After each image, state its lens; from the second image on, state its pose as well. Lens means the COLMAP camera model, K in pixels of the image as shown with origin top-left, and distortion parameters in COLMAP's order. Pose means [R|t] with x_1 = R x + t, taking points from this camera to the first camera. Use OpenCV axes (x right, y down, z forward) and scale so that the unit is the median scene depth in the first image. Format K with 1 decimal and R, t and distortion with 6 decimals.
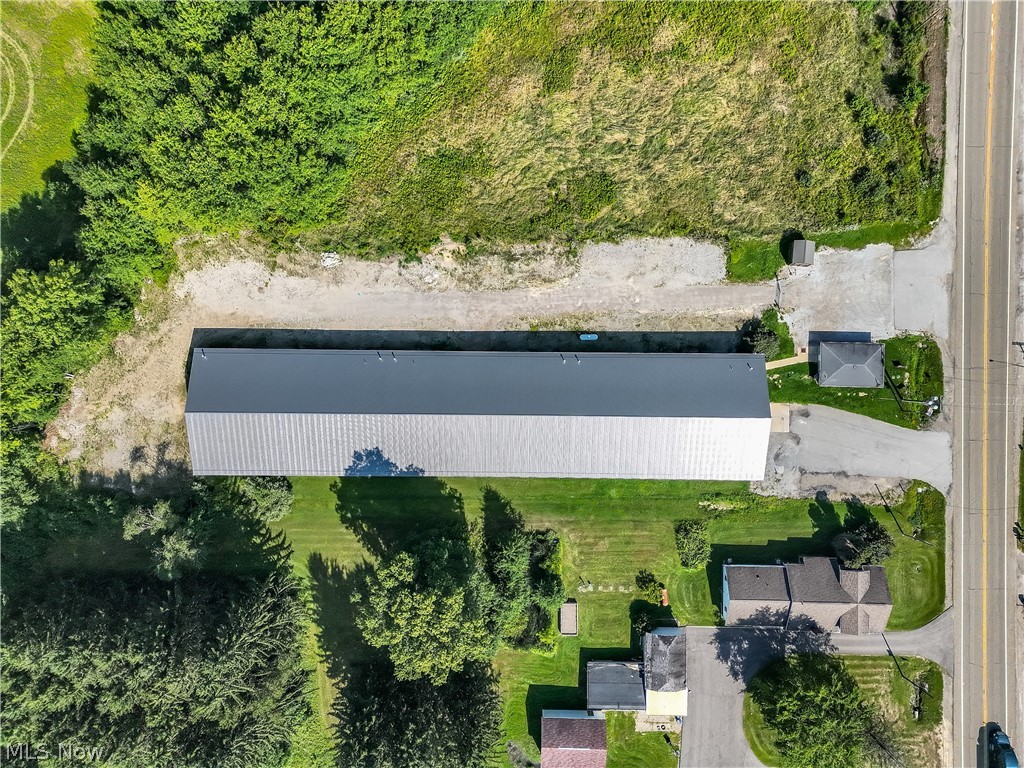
lens RADIAL K [[717.1, 0, 512.0], [0, 717.1, 384.0], [0, 0, 1]] dist [0.080855, -0.075390]
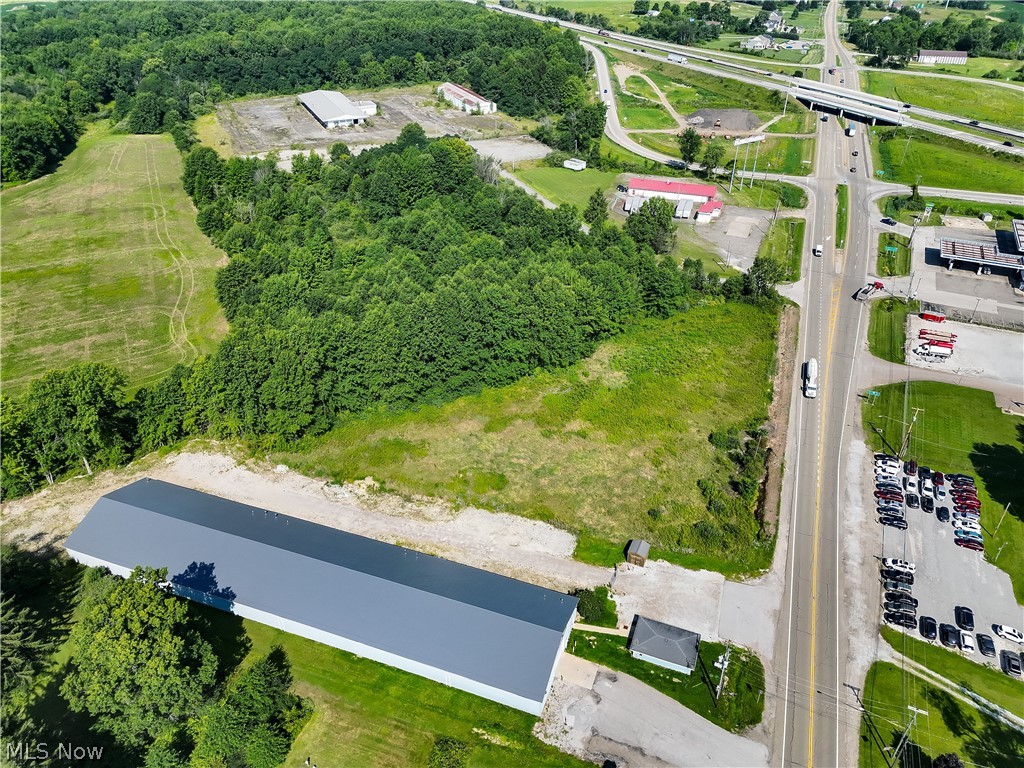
lens RADIAL K [[717.1, 0, 512.0], [0, 717.1, 384.0], [0, 0, 1]] dist [0.080855, -0.075390]
pose [[0.941521, 0.186278, -0.280782, 0.474489], [-0.336939, 0.512536, -0.789797, 0.635646], [-0.003211, 0.838217, 0.545328, 0.162089]]
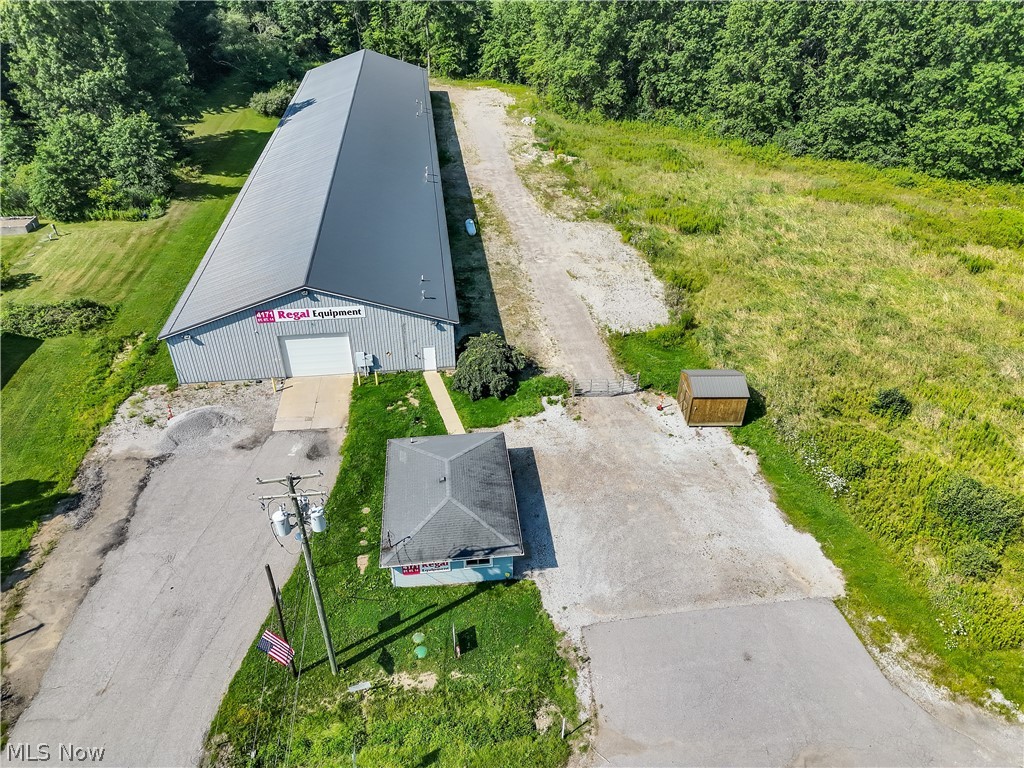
lens RADIAL K [[717.1, 0, 512.0], [0, 717.1, 384.0], [0, 0, 1]] dist [0.080855, -0.075390]
pose [[0.131307, 0.554546, -0.821728, 0.709339], [-0.991337, 0.070894, -0.110566, -0.021508], [-0.003059, 0.829128, 0.559051, 0.756247]]
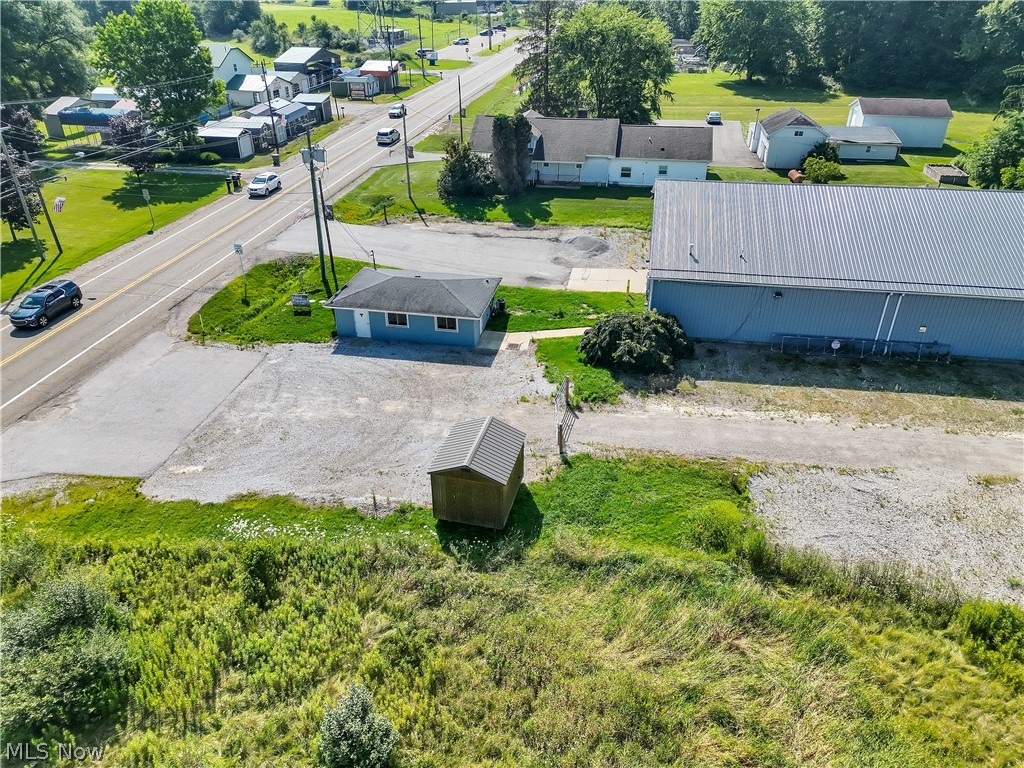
lens RADIAL K [[717.1, 0, 512.0], [0, 717.1, 384.0], [0, 0, 1]] dist [0.080855, -0.075390]
pose [[-0.986614, -0.075931, 0.144316, 0.346993], [0.162999, -0.485660, 0.858817, -0.383065], [0.004878, 0.870844, 0.491535, 0.833283]]
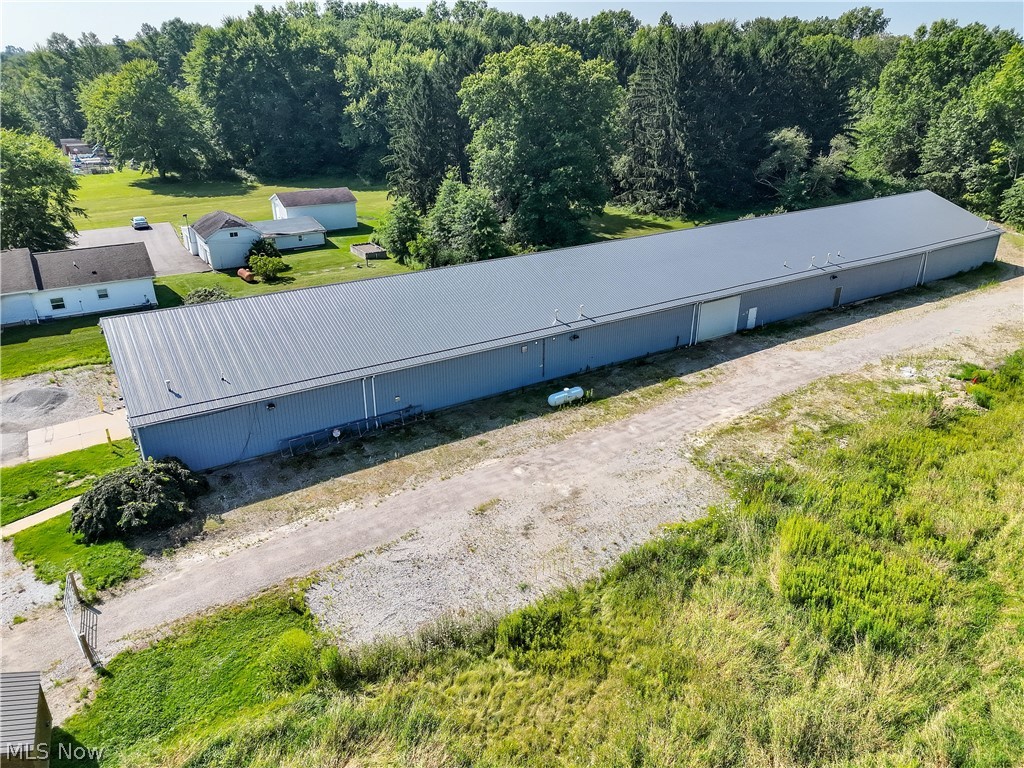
lens RADIAL K [[717.1, 0, 512.0], [0, 717.1, 384.0], [0, 0, 1]] dist [0.080855, -0.075390]
pose [[-0.844902, 0.224721, -0.485428, 0.345881], [-0.534894, -0.345778, 0.770926, -0.382807], [0.005393, 0.911009, 0.412350, 0.808499]]
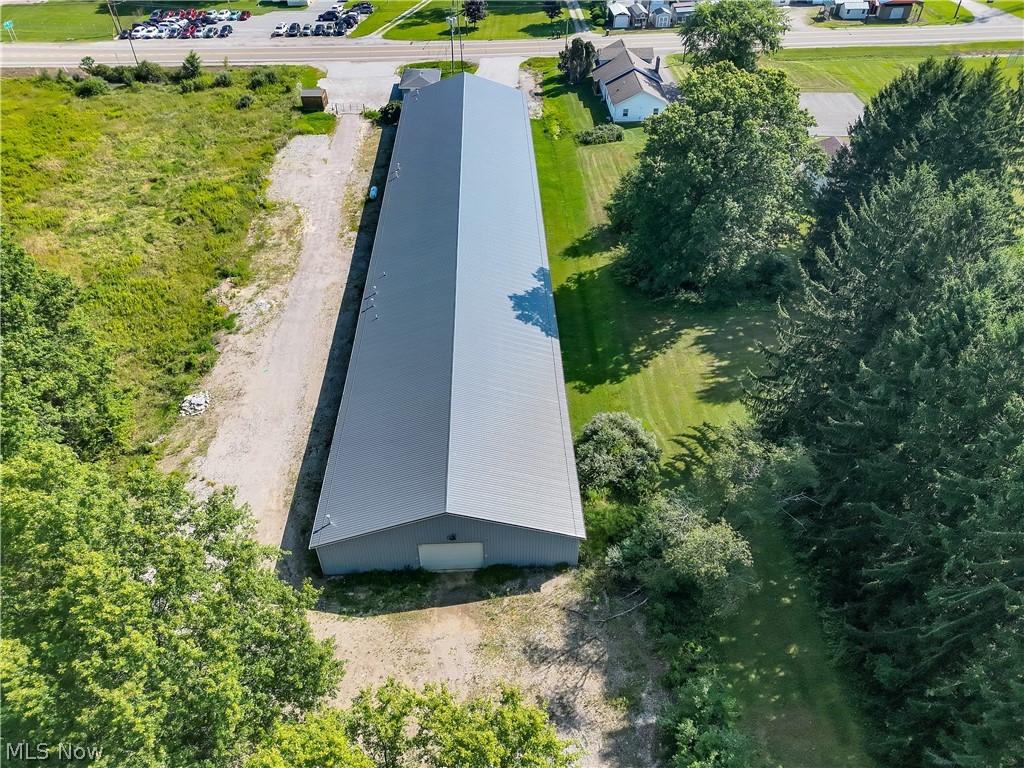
lens RADIAL K [[717.1, 0, 512.0], [0, 717.1, 384.0], [0, 0, 1]] dist [0.080855, -0.075390]
pose [[-0.044329, -0.657667, 0.752003, -0.692542], [0.998992, -0.034484, 0.028730, 0.066302], [0.007037, 0.752519, 0.658533, 0.604255]]
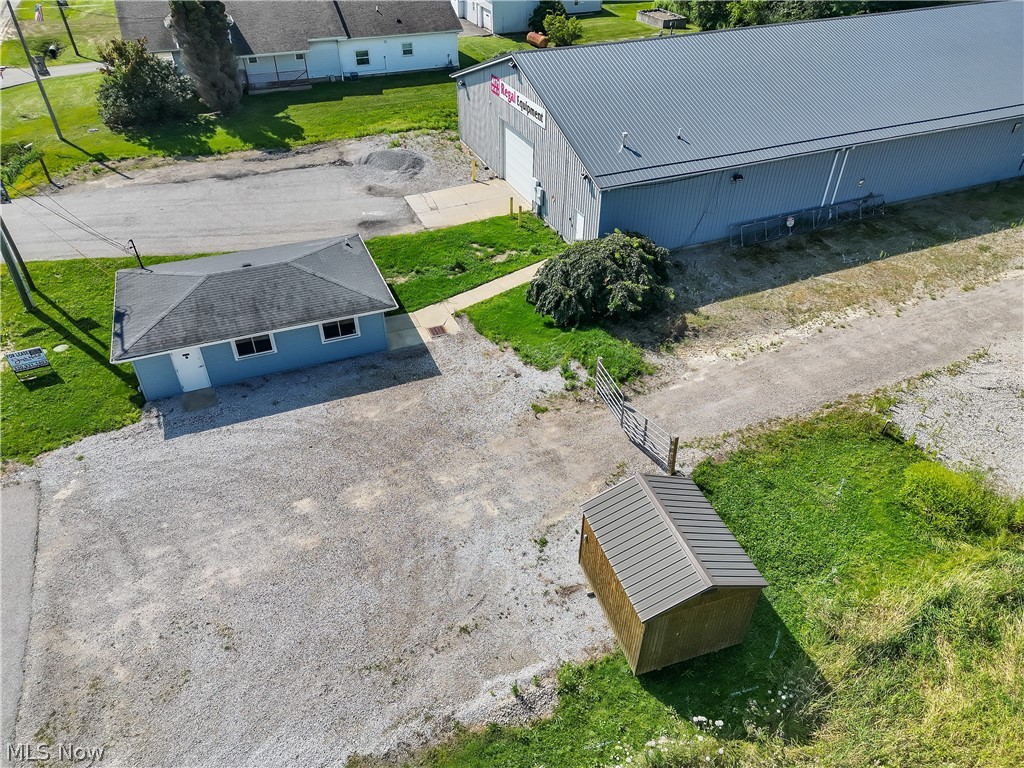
lens RADIAL K [[717.1, 0, 512.0], [0, 717.1, 384.0], [0, 0, 1]] dist [0.080855, -0.075390]
pose [[-0.919177, 0.240707, -0.311728, 0.463462], [-0.393834, -0.555648, 0.732223, -0.257447], [0.003040, 0.795811, 0.605537, 0.861060]]
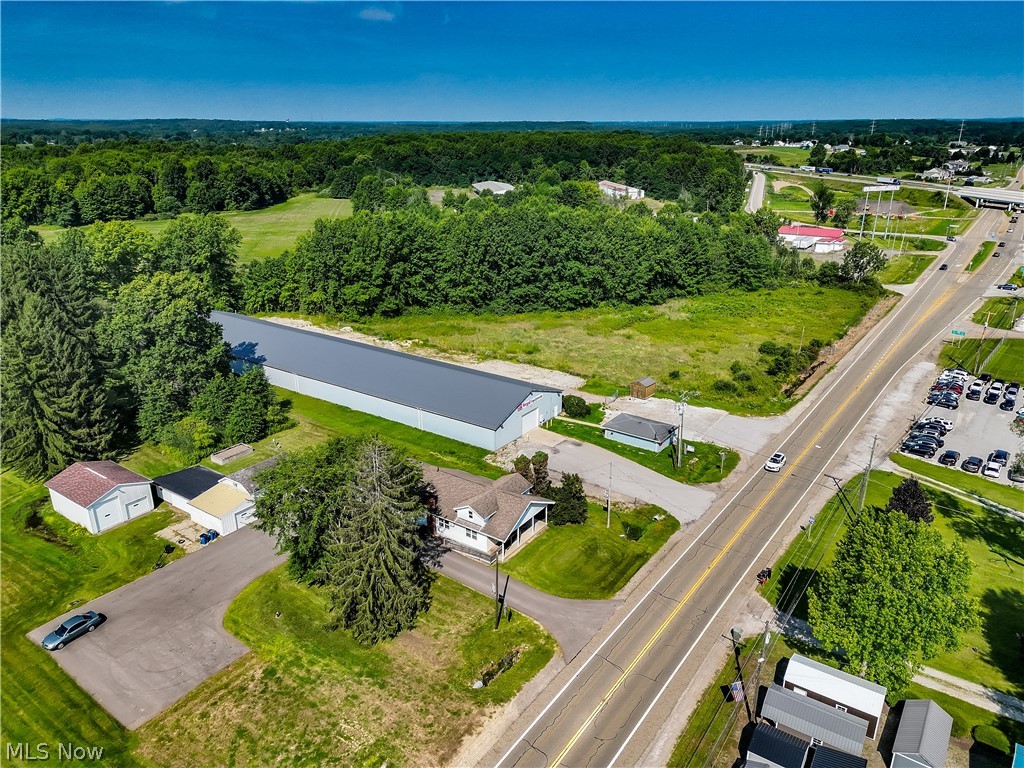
lens RADIAL K [[717.1, 0, 512.0], [0, 717.1, 384.0], [0, 0, 1]] dist [0.080855, -0.075390]
pose [[0.822365, 0.197360, -0.533634, 0.816030], [-0.568952, 0.280135, -0.773187, 0.788594], [-0.003106, 0.939454, 0.342661, 0.605381]]
